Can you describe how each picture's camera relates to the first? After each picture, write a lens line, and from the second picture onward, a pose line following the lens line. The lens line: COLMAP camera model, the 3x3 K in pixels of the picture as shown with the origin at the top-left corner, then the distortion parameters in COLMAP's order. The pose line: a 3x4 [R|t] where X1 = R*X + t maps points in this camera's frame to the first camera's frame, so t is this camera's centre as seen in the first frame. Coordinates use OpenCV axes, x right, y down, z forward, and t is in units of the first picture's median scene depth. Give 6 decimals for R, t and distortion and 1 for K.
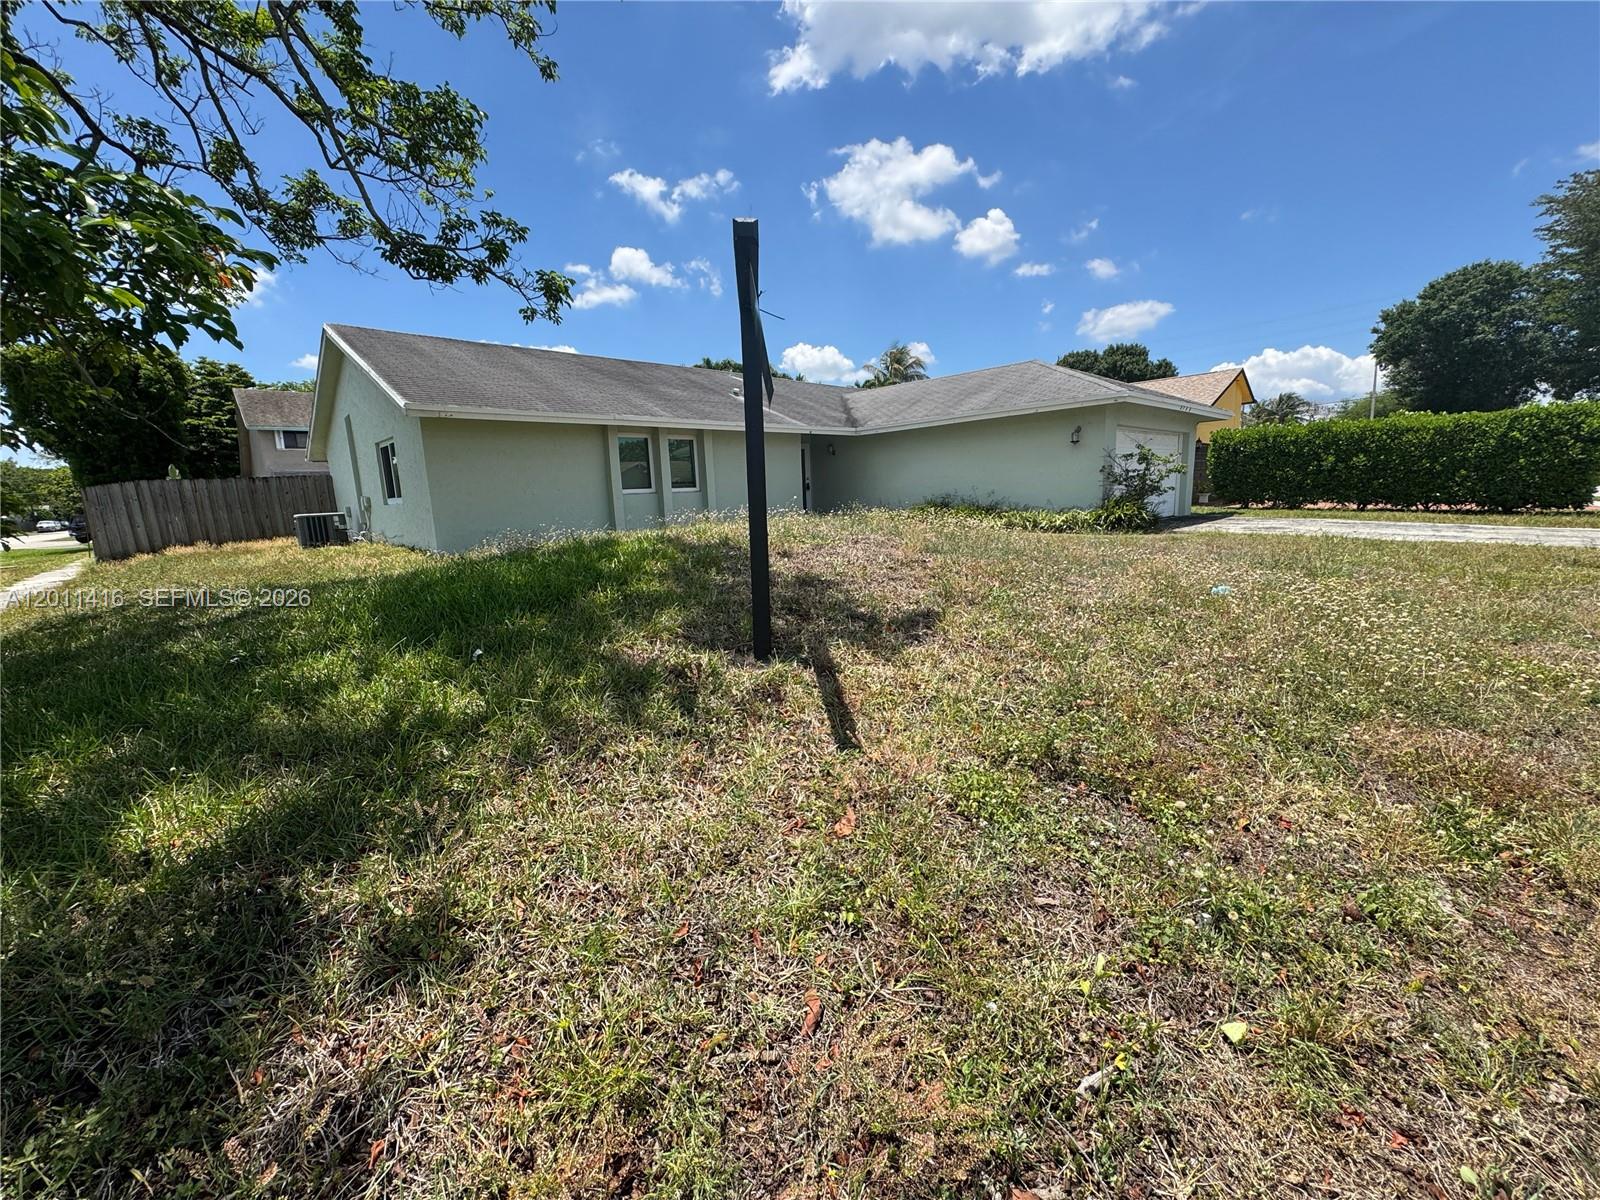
lens RADIAL K [[637.1, 0, 807.5], [0, 637.1, 602.0], [0, 0, 1]] dist [-0.000578, -0.000322]
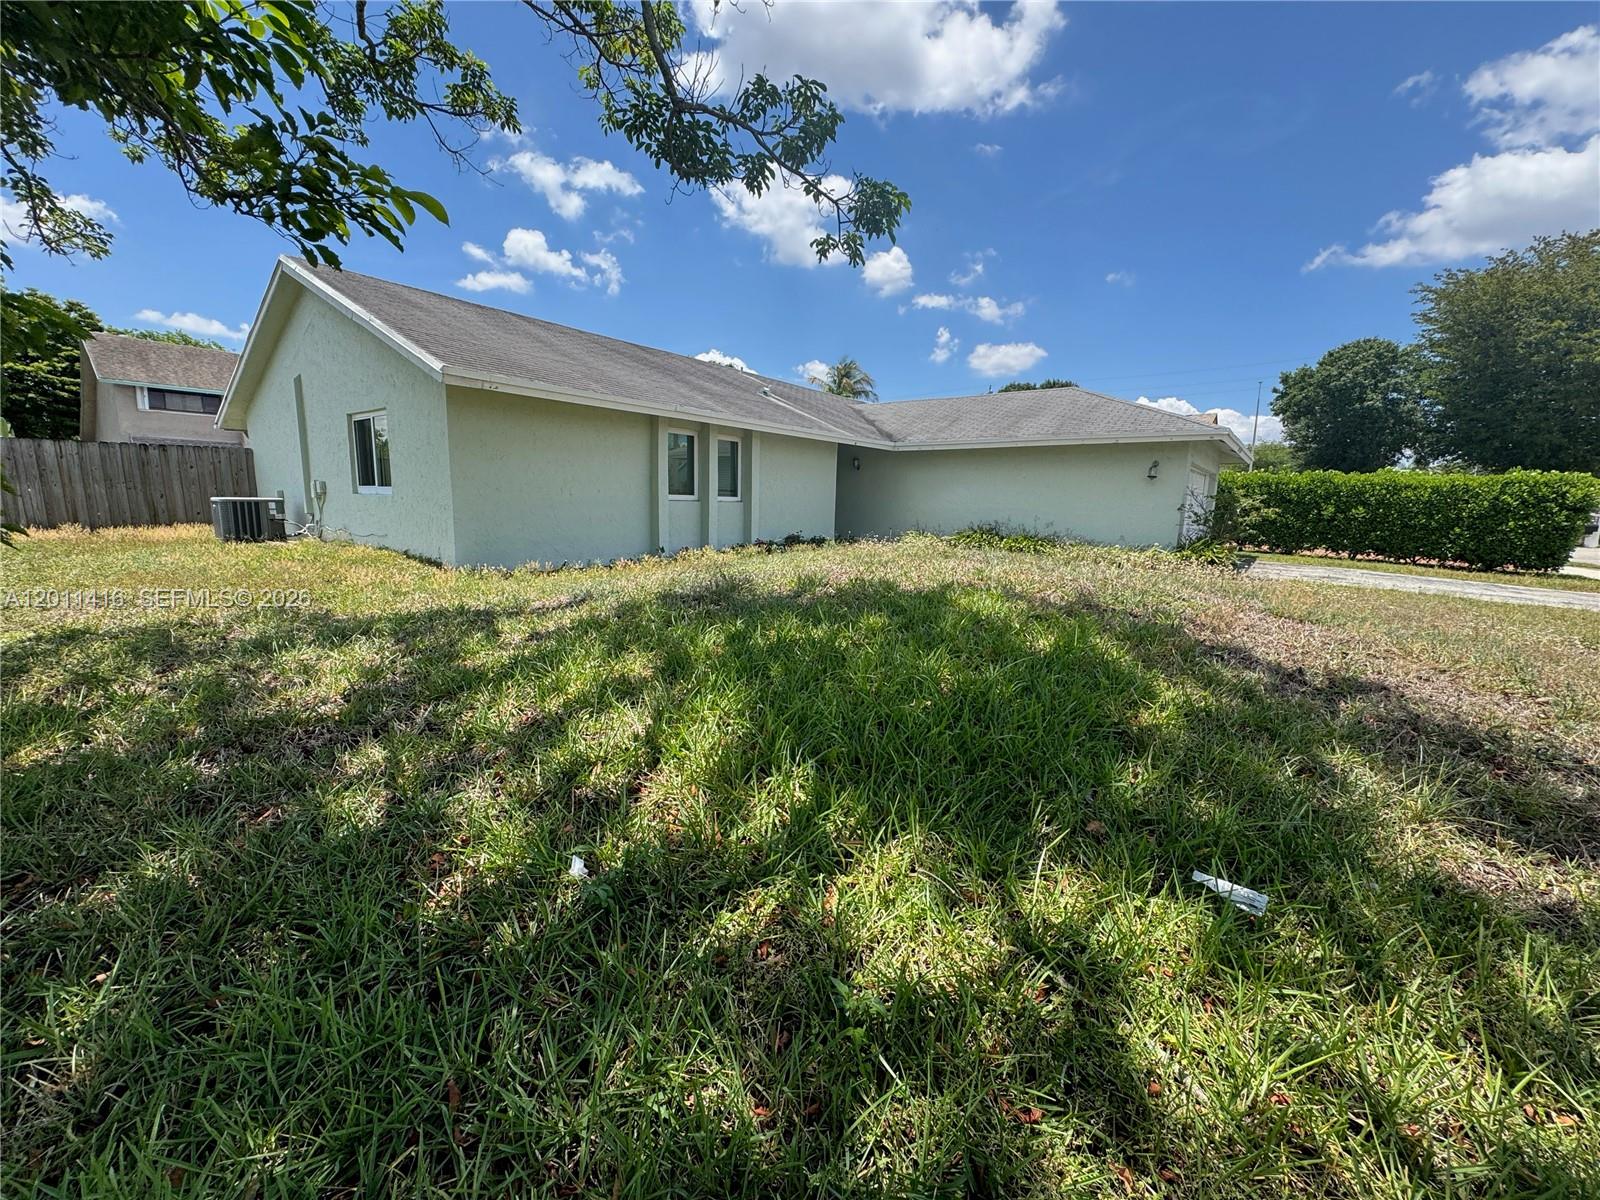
lens RADIAL K [[637.1, 0, 792.0], [0, 637.1, 598.2], [0, 0, 1]] dist [-0.000578, -0.000322]
pose [[0.987317, 0.042613, 0.152936, -0.199907], [-0.039534, 0.998951, -0.023114, -0.022001], [-0.153761, 0.016774, 0.987966, 0.119046]]
